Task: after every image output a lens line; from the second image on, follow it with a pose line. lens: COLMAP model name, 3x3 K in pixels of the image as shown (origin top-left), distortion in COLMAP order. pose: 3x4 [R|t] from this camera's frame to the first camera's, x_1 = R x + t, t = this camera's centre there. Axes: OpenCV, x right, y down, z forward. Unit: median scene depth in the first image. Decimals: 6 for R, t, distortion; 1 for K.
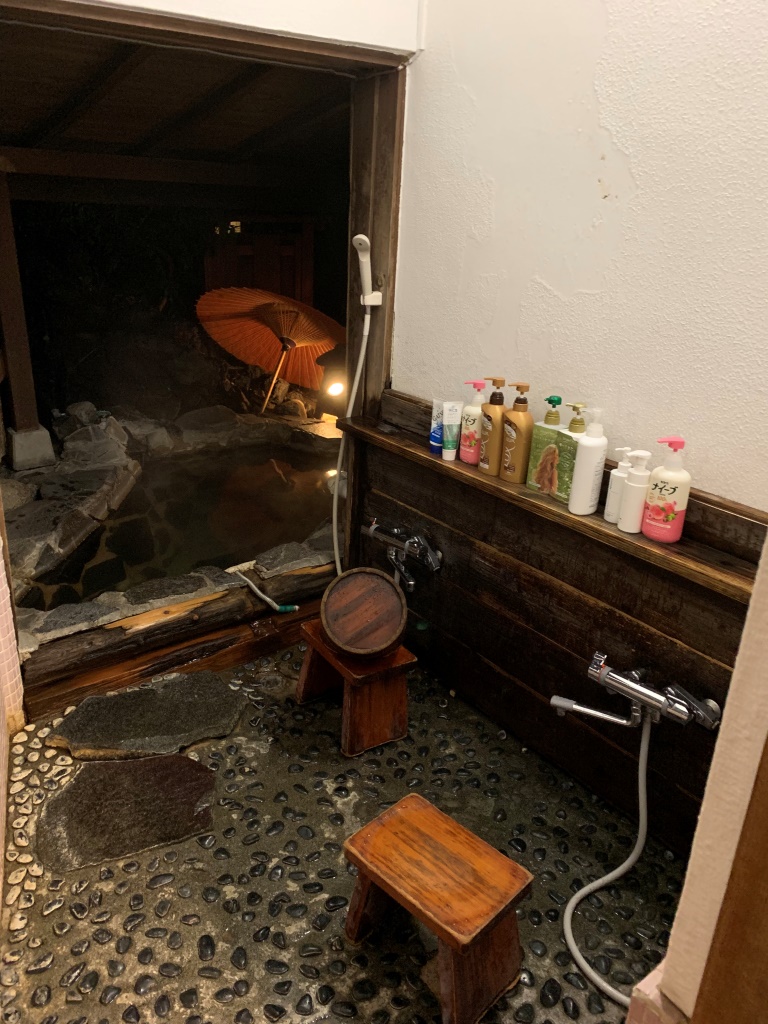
lens RADIAL K [[792.6, 0, 384.0], [0, 792.6, 512.0], [0, 0, 1]] dist [0.027955, -0.004778]
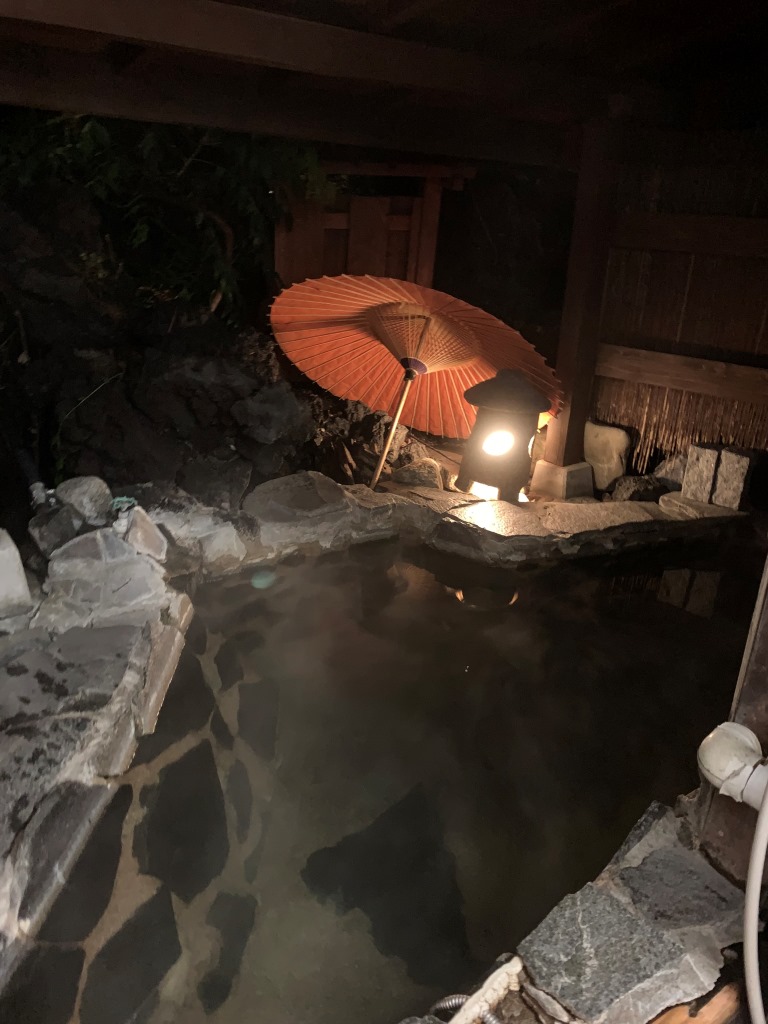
lens RADIAL K [[792.6, 0, 384.0], [0, 792.6, 512.0], [0, 0, 1]] dist [0.027955, -0.004778]
pose [[0.999958, 0.009173, 0.000167, -0.160110], [-0.009172, 0.999951, -0.003705, -0.107252], [-0.000201, 0.003703, 0.999993, 0.419417]]
